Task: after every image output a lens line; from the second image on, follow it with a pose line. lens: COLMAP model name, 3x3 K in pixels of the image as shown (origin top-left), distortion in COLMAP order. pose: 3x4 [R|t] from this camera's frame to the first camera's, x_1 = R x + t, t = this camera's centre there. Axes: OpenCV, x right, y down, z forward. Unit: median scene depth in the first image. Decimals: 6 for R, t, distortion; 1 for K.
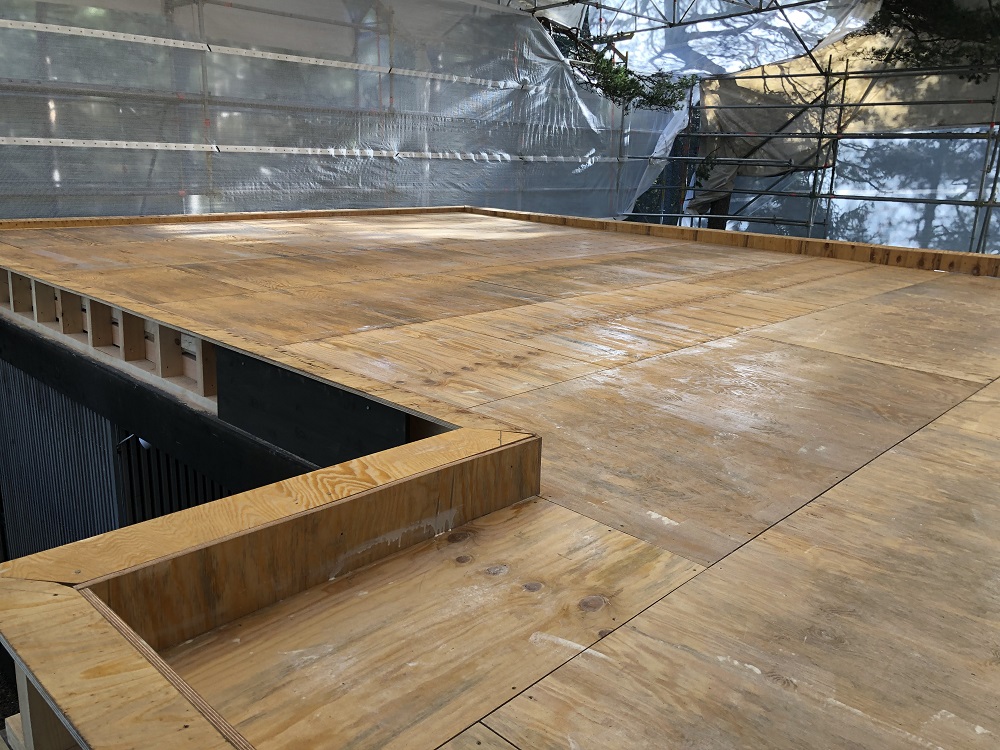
lens RADIAL K [[822.6, 0, 500.9], [0, 822.6, 369.0], [0, 0, 1]] dist [0.020195, 0.000830]
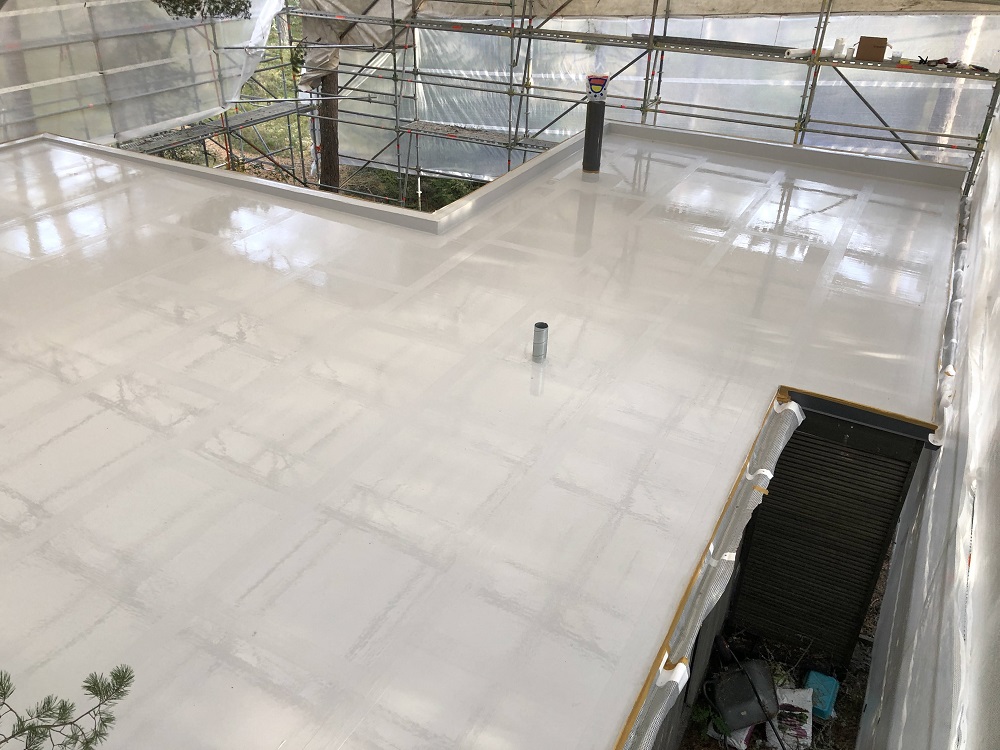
lens RADIAL K [[824.4, 0, 500.0], [0, 824.4, 375.0], [0, 0, 1]] dist [0.015380, 0.004366]
pose [[0.962465, -0.144422, 0.229791, 0.229128], [0.075887, 0.956097, 0.283053, -0.153135], [-0.260581, -0.254991, 0.931170, -0.247476]]
